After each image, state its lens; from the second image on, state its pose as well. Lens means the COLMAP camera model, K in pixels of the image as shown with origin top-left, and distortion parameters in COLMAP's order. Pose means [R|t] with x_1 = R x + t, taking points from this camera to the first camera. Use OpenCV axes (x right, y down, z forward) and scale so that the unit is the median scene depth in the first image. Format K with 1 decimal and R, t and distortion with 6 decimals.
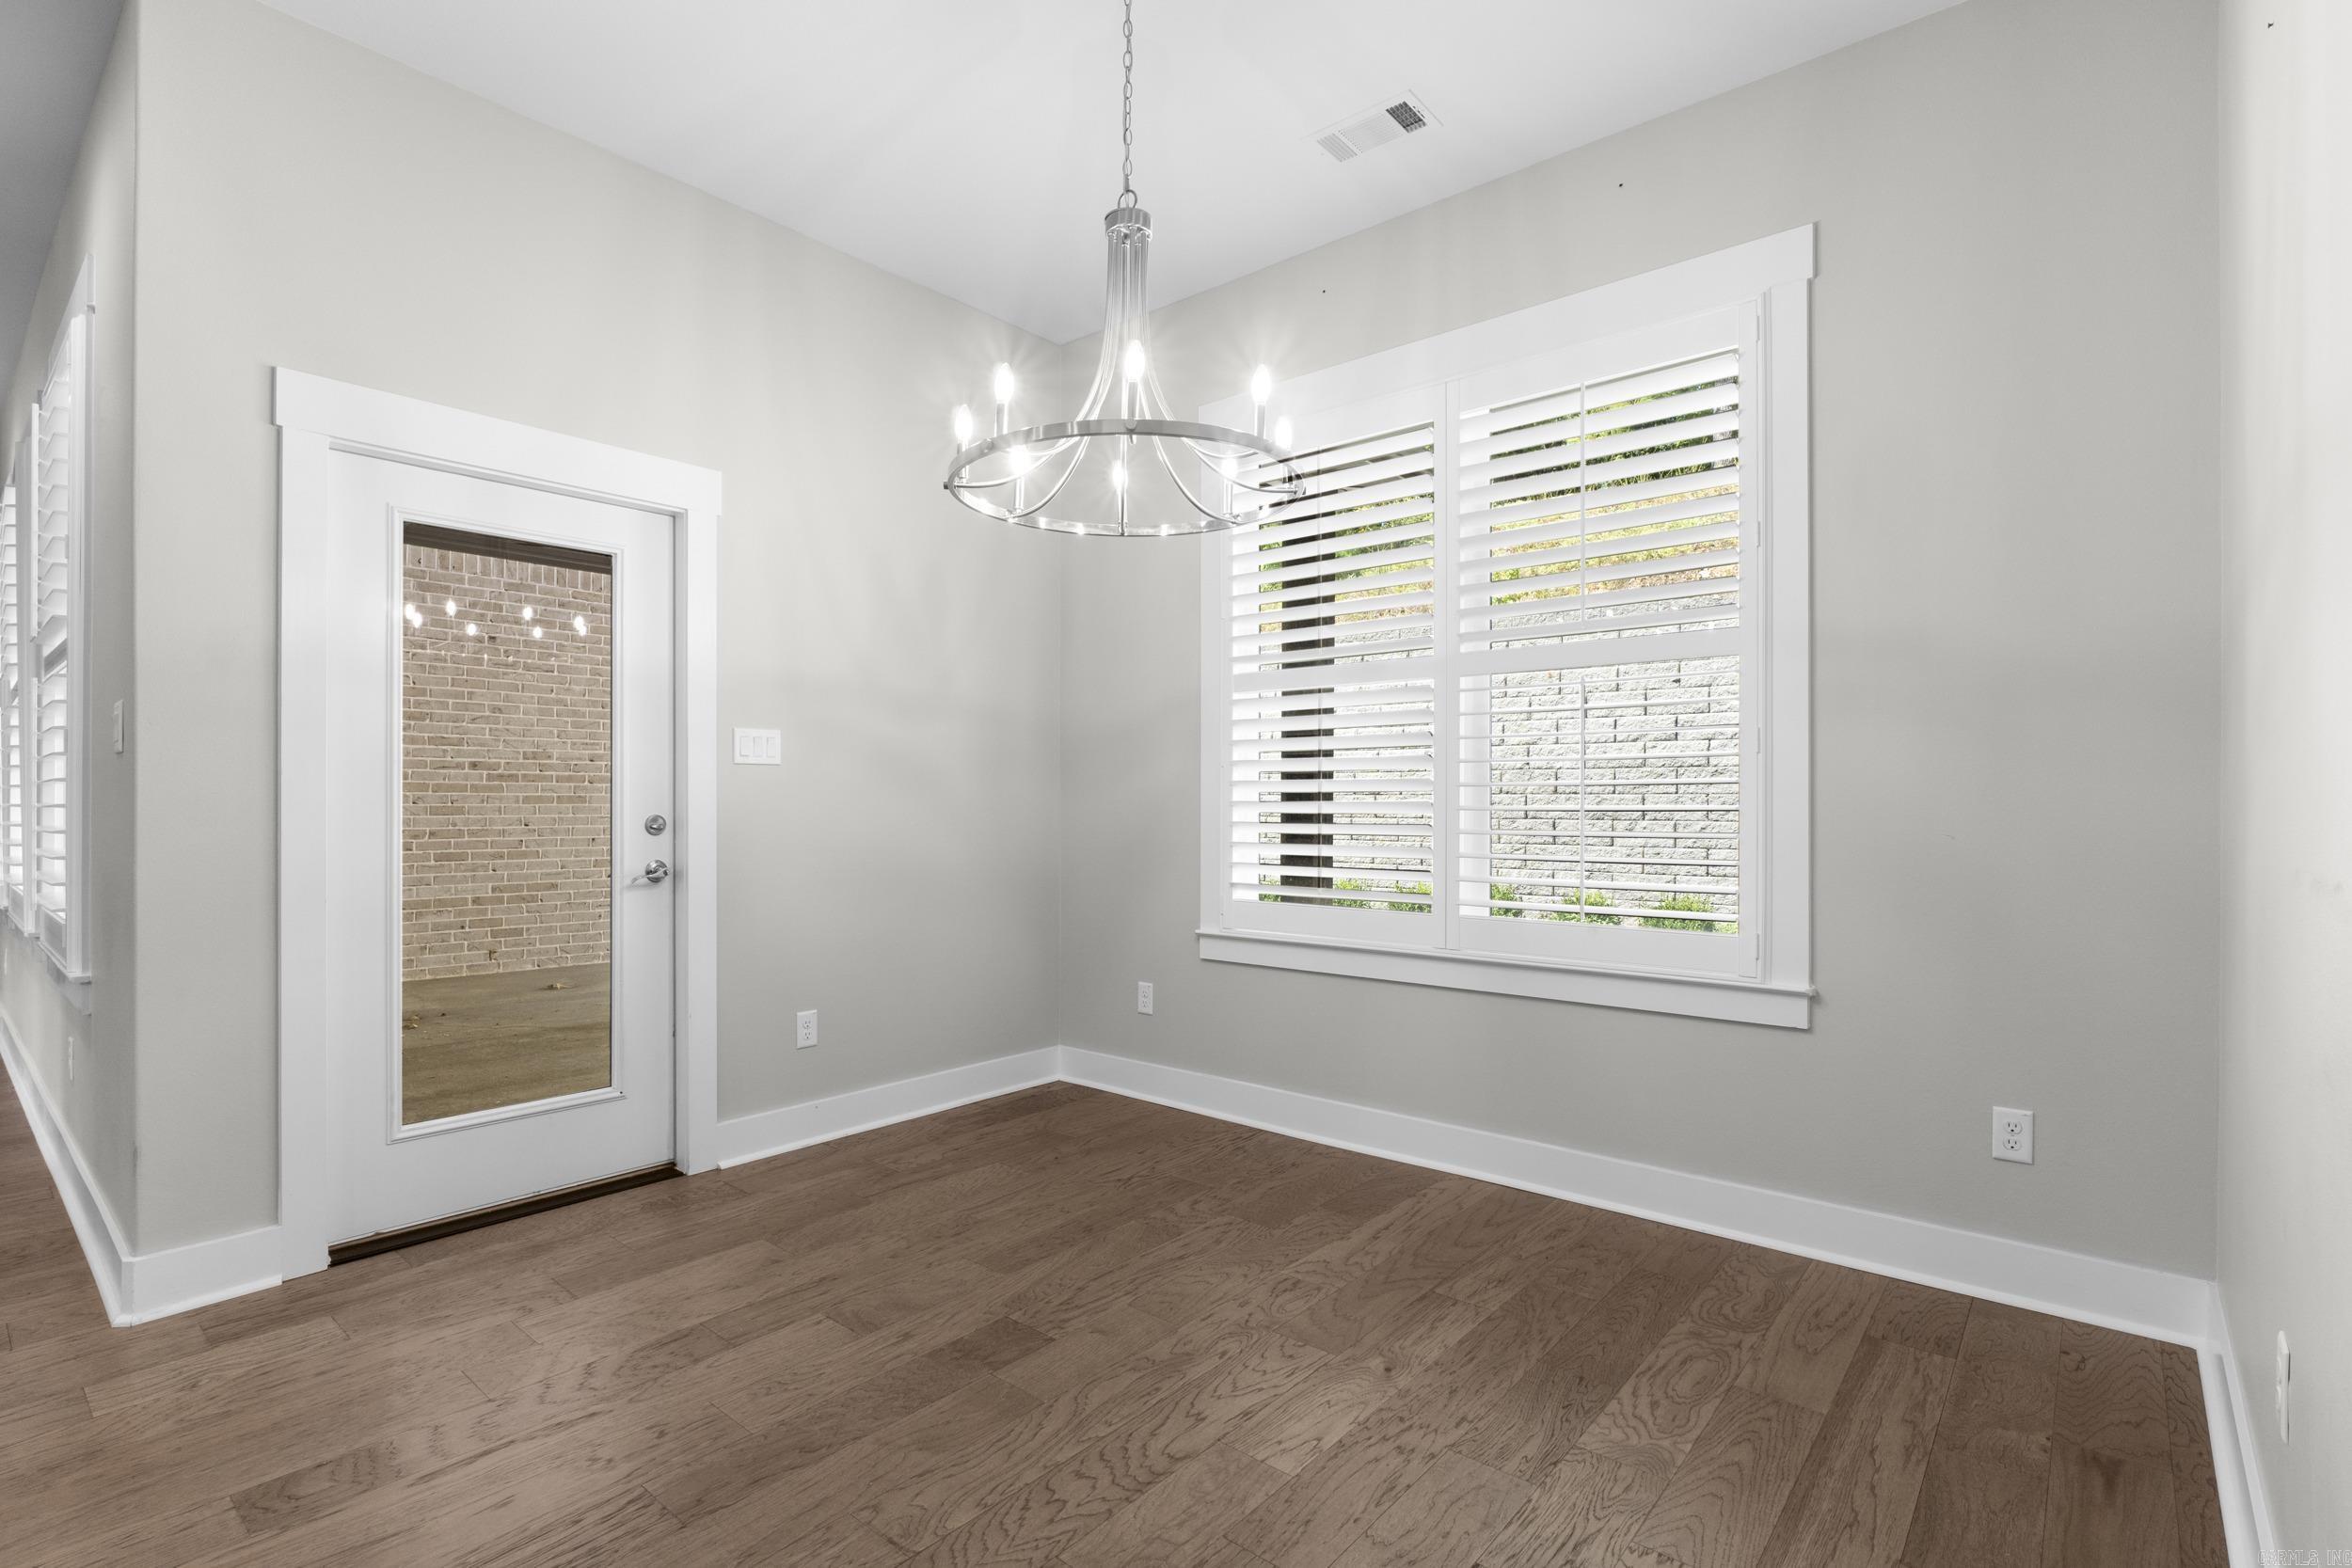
lens RADIAL K [[1096.6, 0, 1185.2], [0, 1096.6, 792.0], [0, 0, 1]] dist [-0.002151, -0.000051]
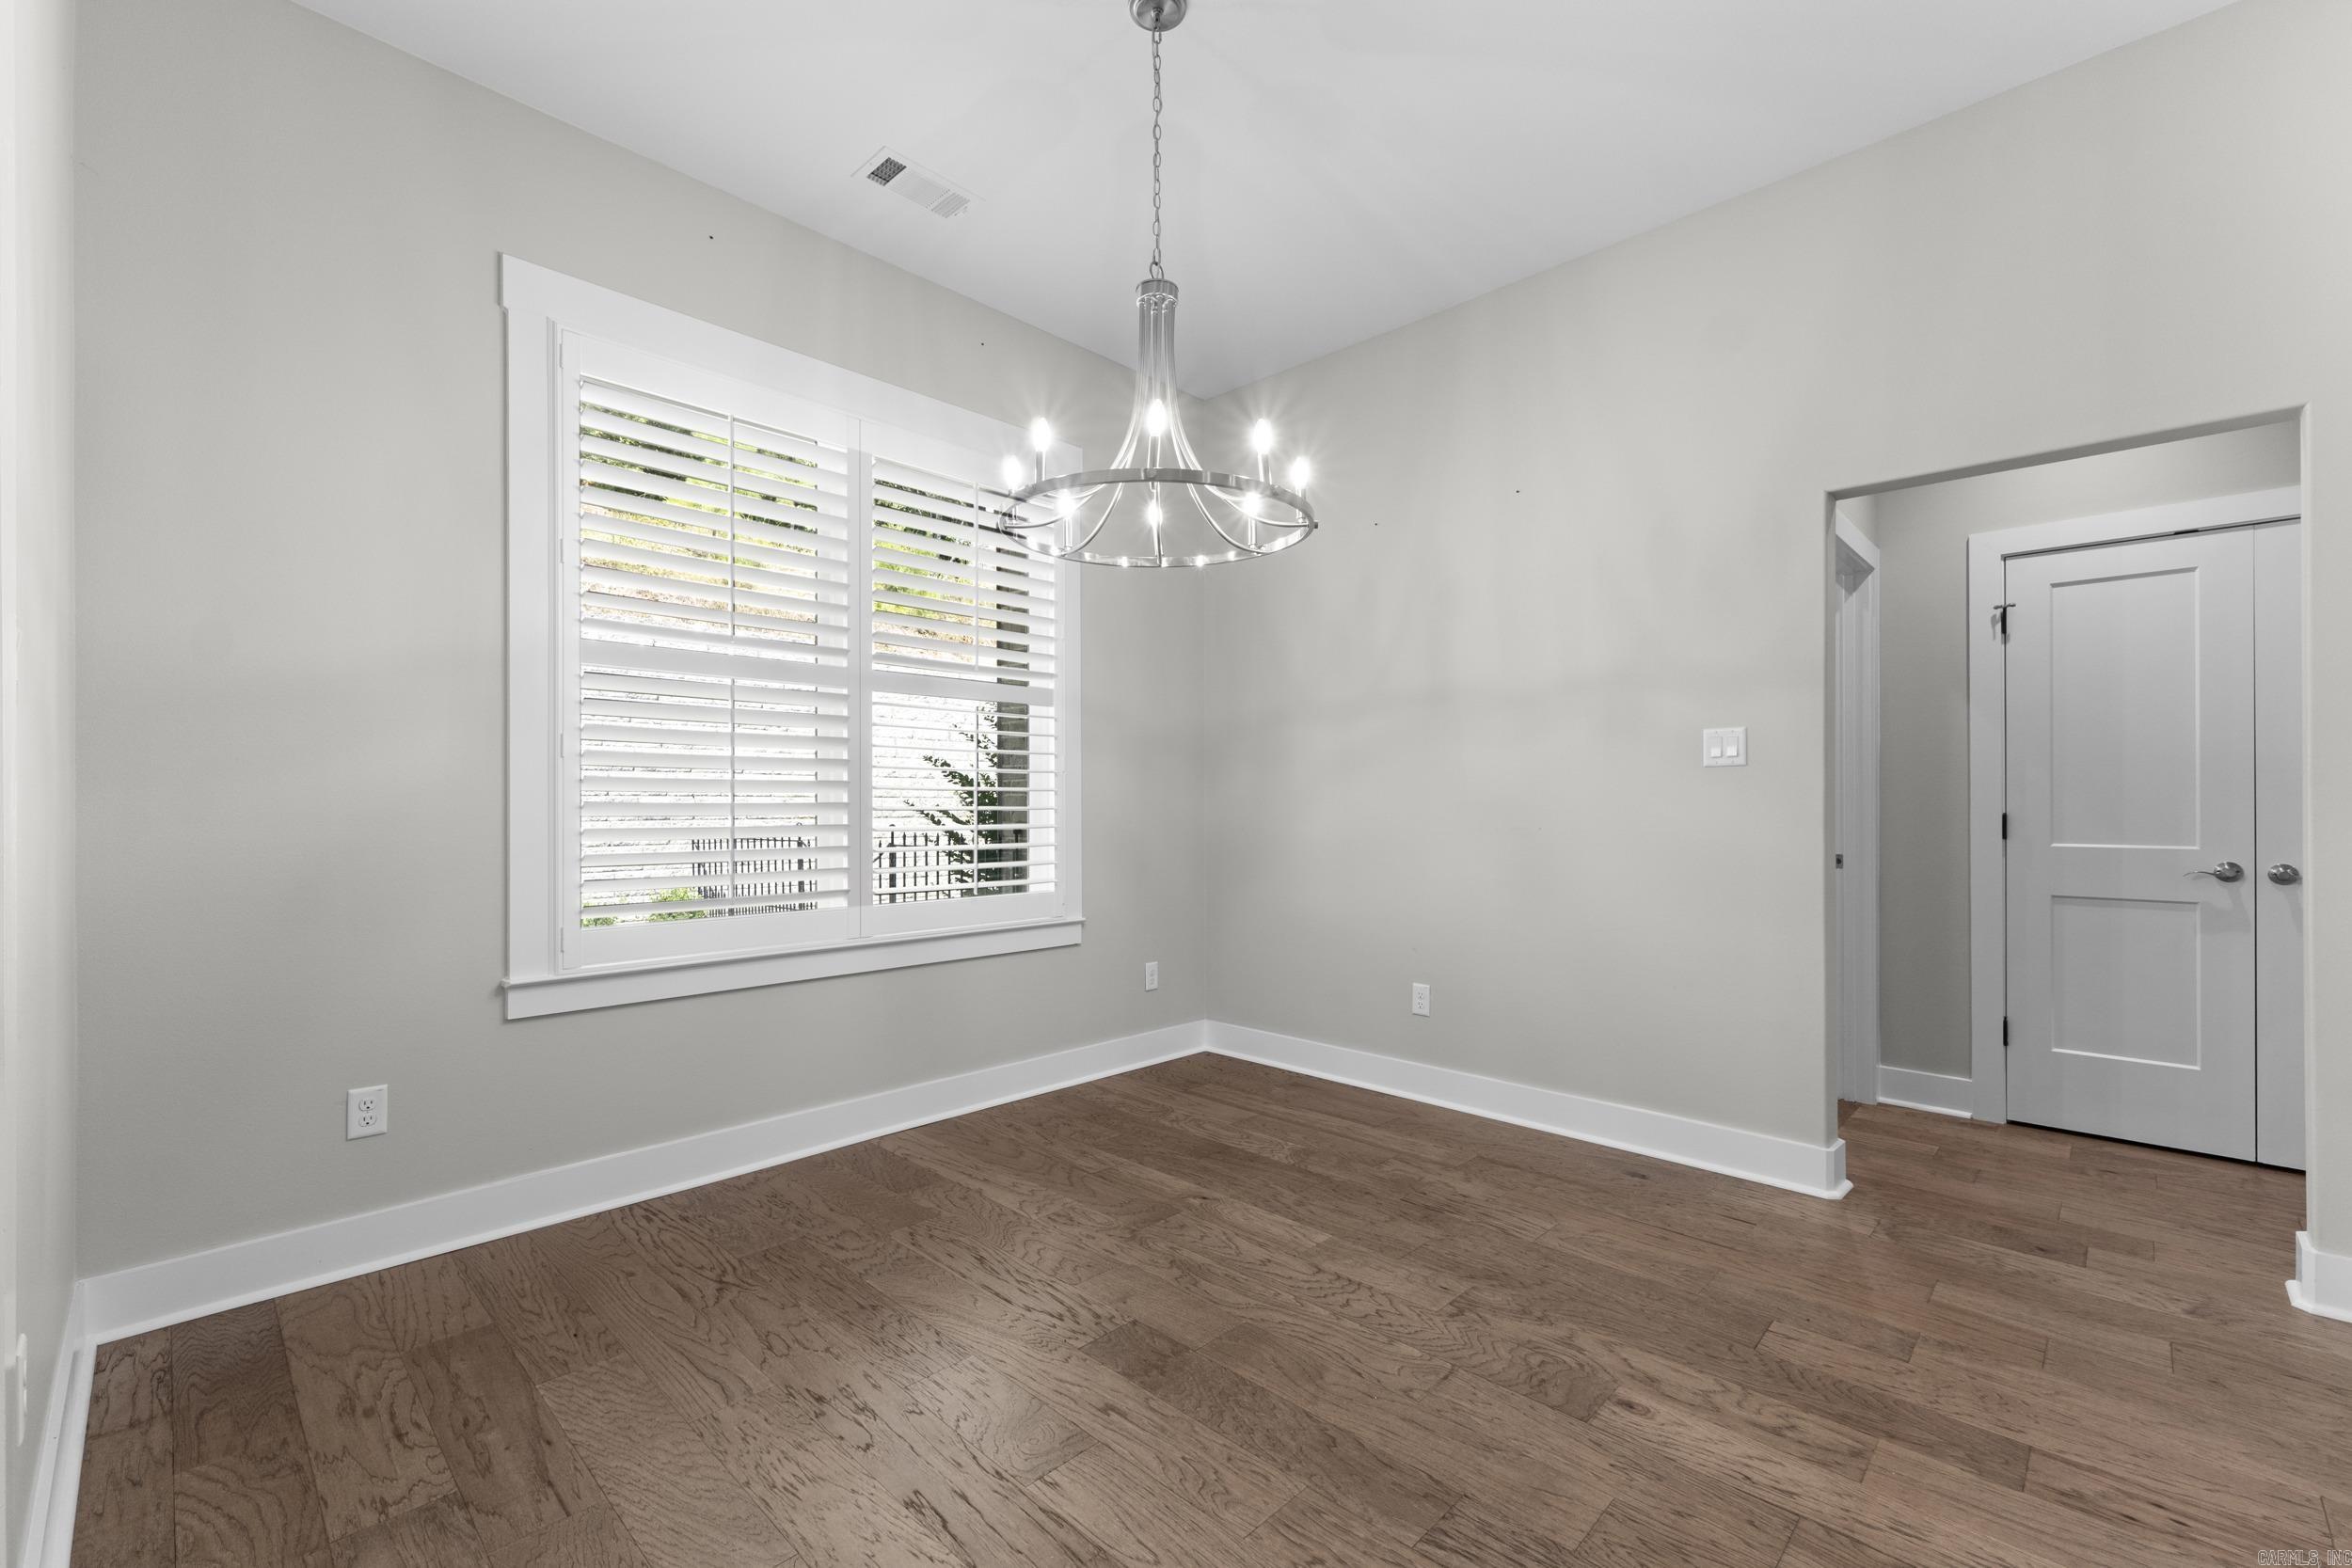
lens RADIAL K [[983.9, 0, 1181.7], [0, 983.9, 796.3], [0, 0, 1]] dist [0.003050, -0.000873]
pose [[0.064554, 0.009481, 0.997869, -0.873136], [-0.011348, 0.999897, -0.008766, 0.008384], [-0.997850, -0.010758, 0.064654, 0.746999]]
